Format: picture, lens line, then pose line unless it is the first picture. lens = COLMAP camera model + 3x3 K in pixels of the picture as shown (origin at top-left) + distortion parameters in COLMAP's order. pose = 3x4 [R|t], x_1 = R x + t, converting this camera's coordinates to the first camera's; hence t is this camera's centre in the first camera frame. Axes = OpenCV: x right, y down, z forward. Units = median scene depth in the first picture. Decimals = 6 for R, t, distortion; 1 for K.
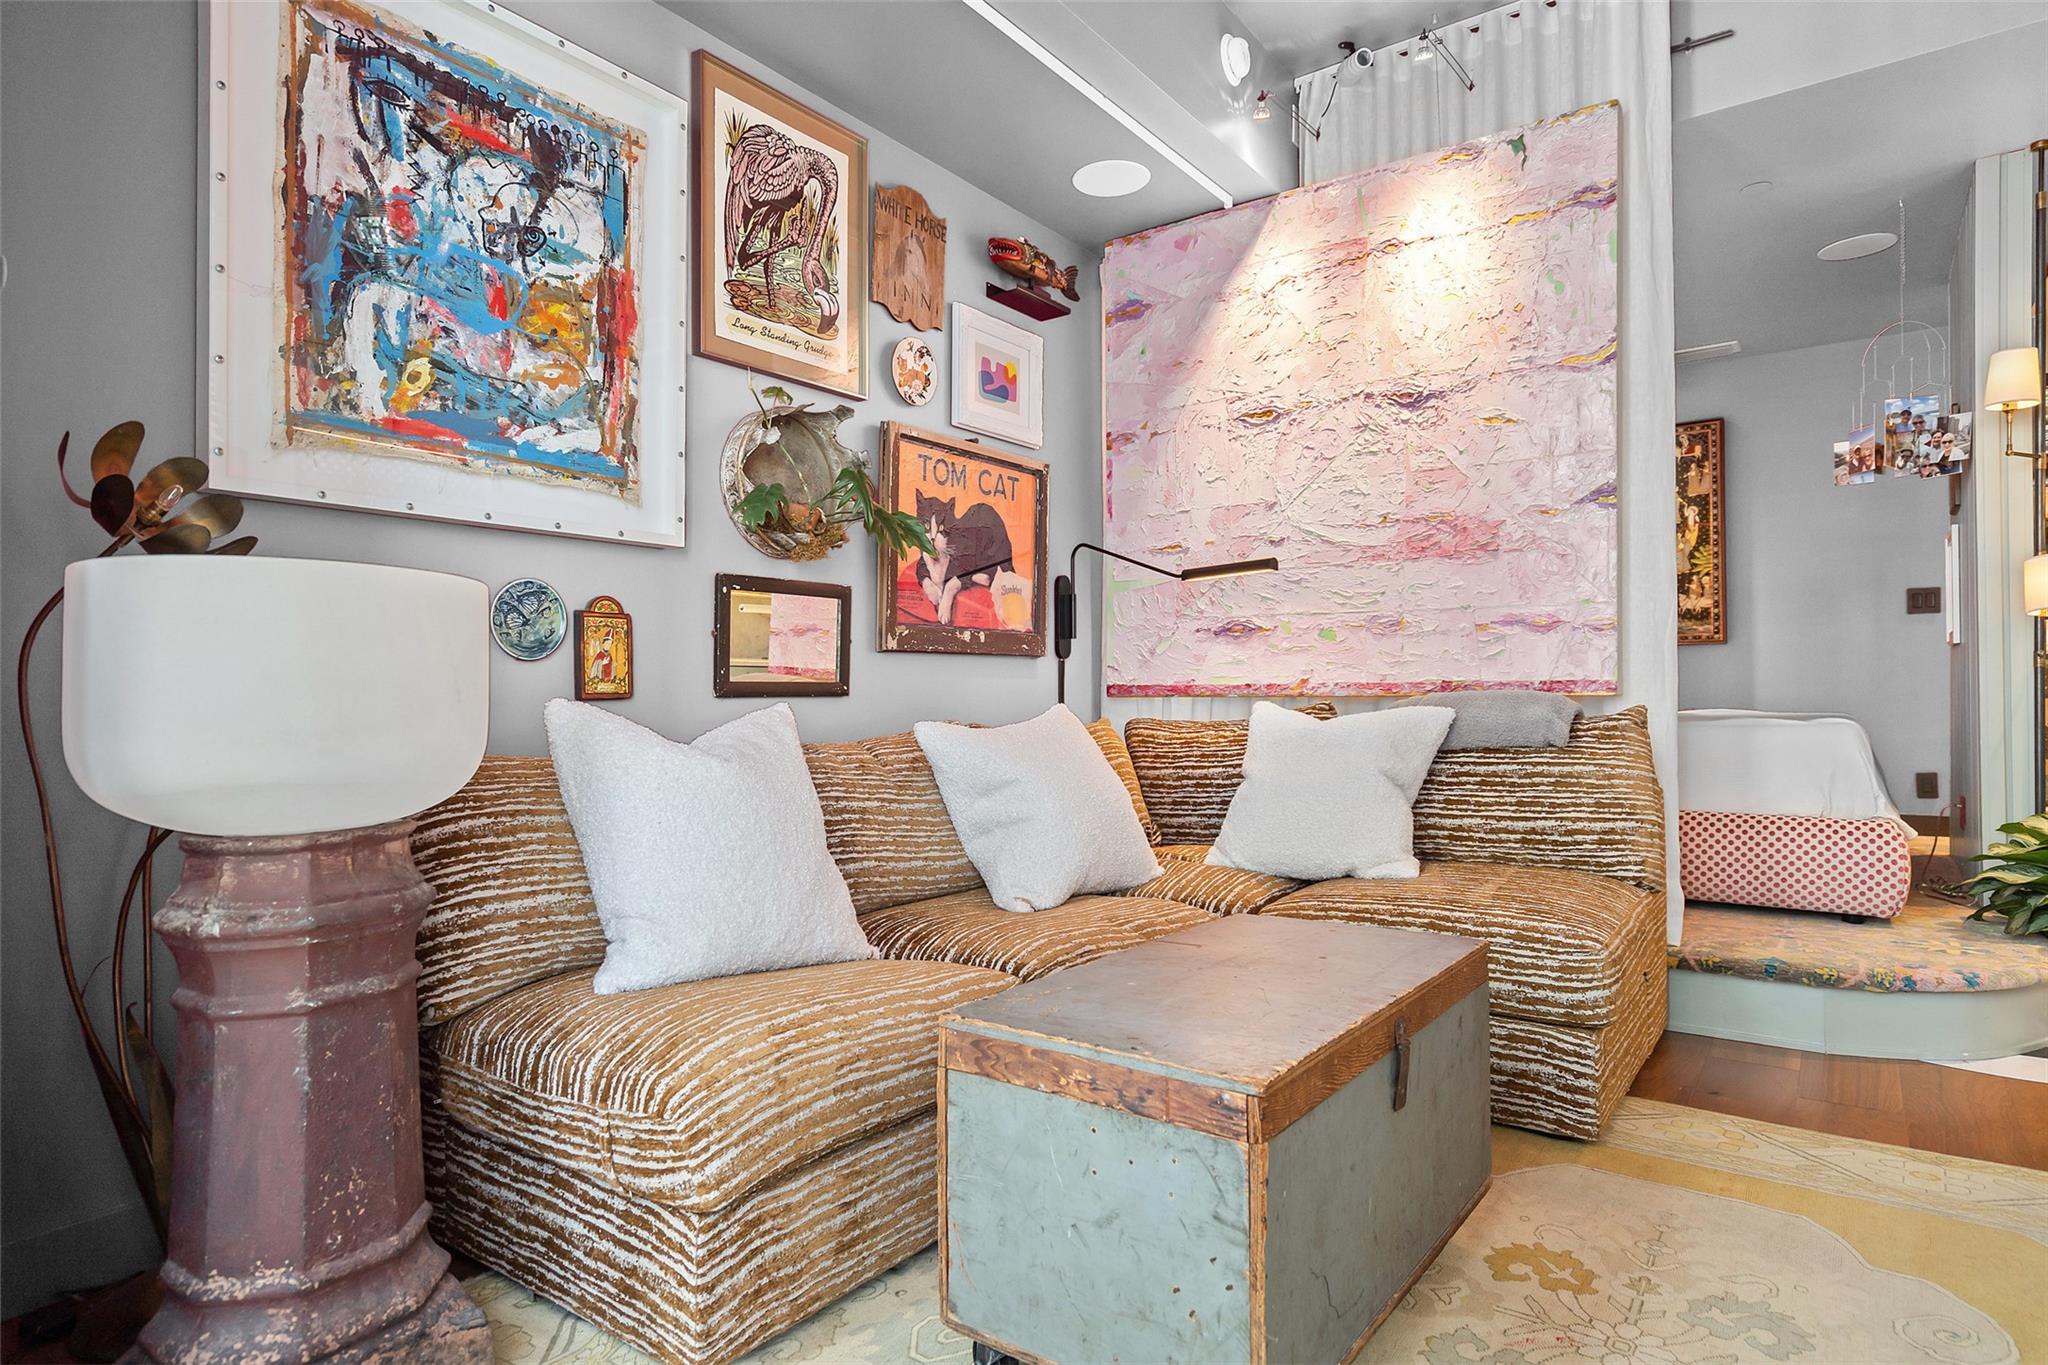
lens RADIAL K [[1134.7, 0, 1003.5], [0, 1134.7, 669.1], [0, 0, 1]] dist [0.010644, -0.001584]
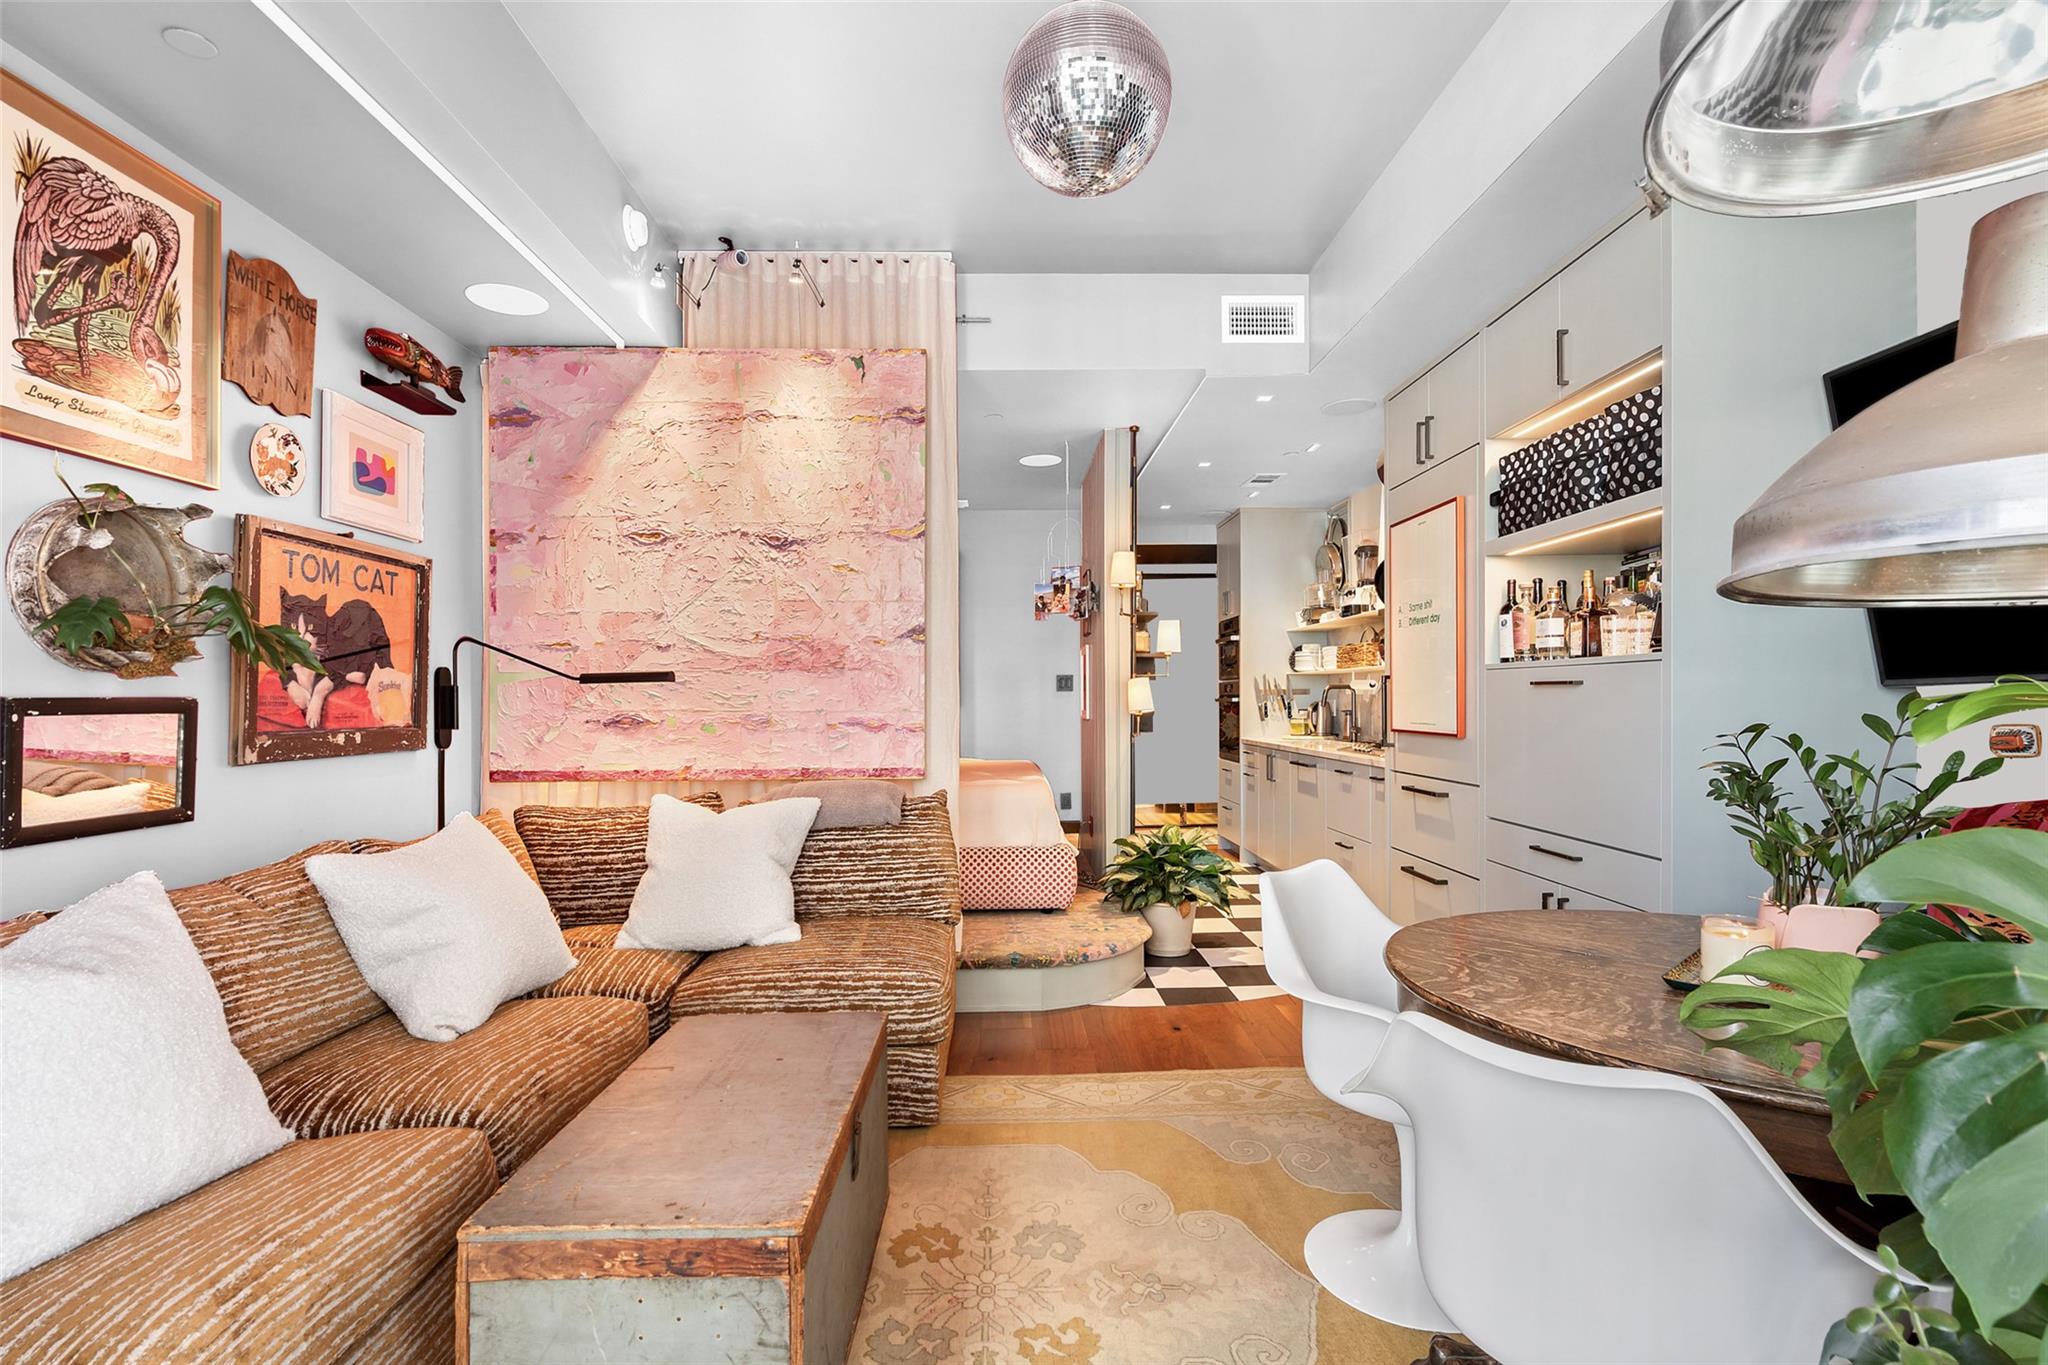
lens RADIAL K [[954.1, 0, 1013.0], [0, 954.1, 691.6], [0, 0, 1]] dist [-0.003174, 0.002477]
pose [[0.789782, 0.002708, 0.613382, -0.089209], [-0.006451, 0.999972, 0.003891, -0.086999], [-0.613354, -0.007030, 0.789777, 0.013010]]
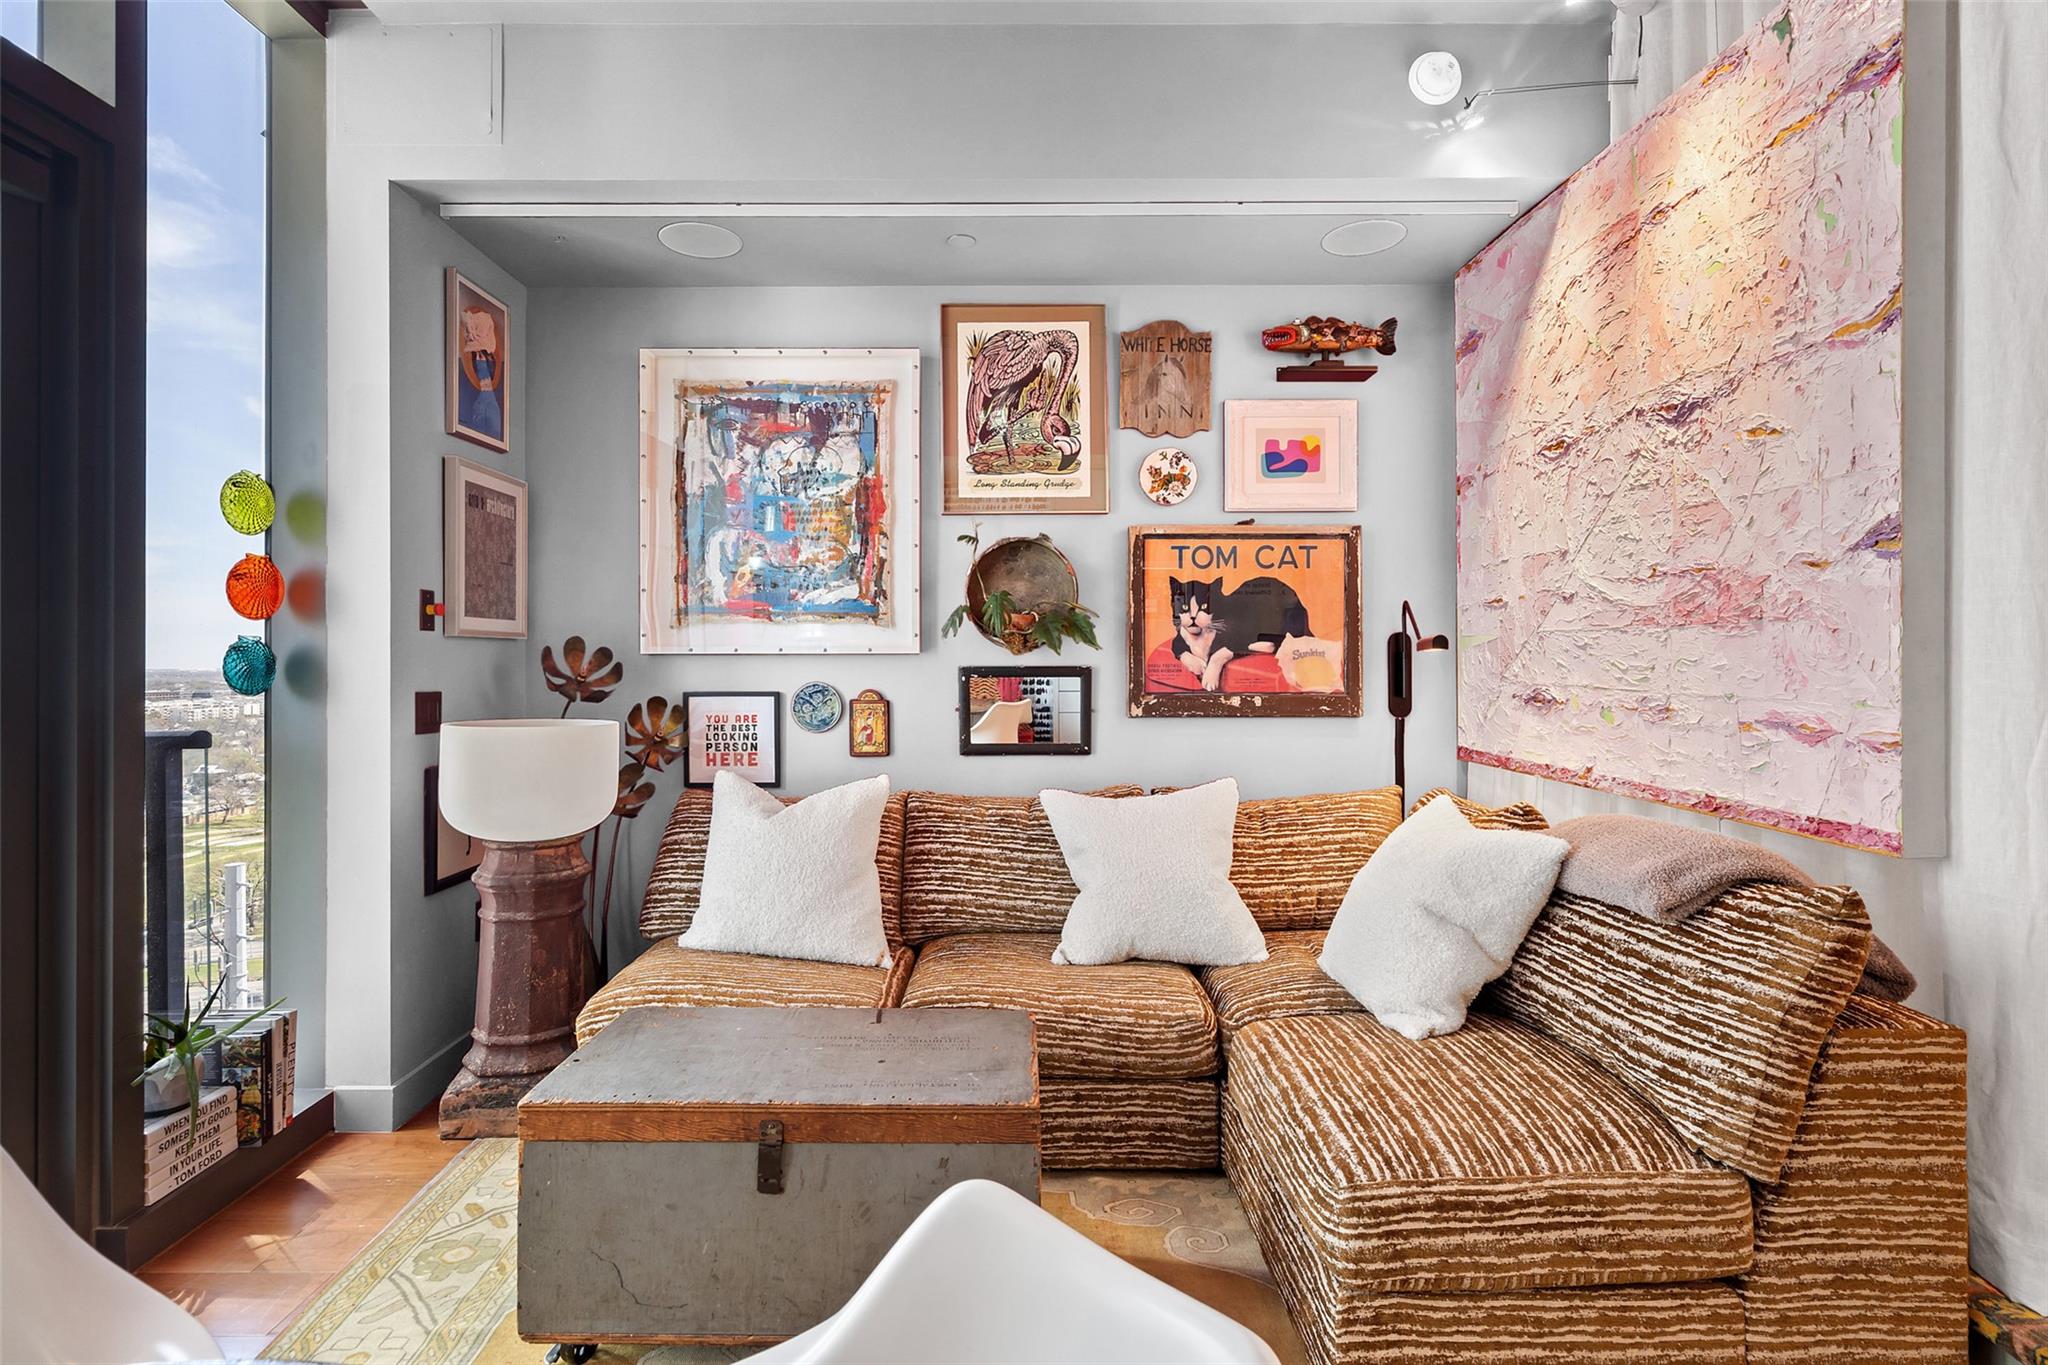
lens RADIAL K [[954.1, 0, 975.5], [0, 954.1, 642.7], [0, 0, 1]] dist [-0.003174, 0.002477]
pose [[0.601343, -0.011778, -0.798904, 0.639833], [0.016697, 0.999858, -0.002173, -0.100982], [0.798816, -0.012032, 0.601454, 0.274066]]
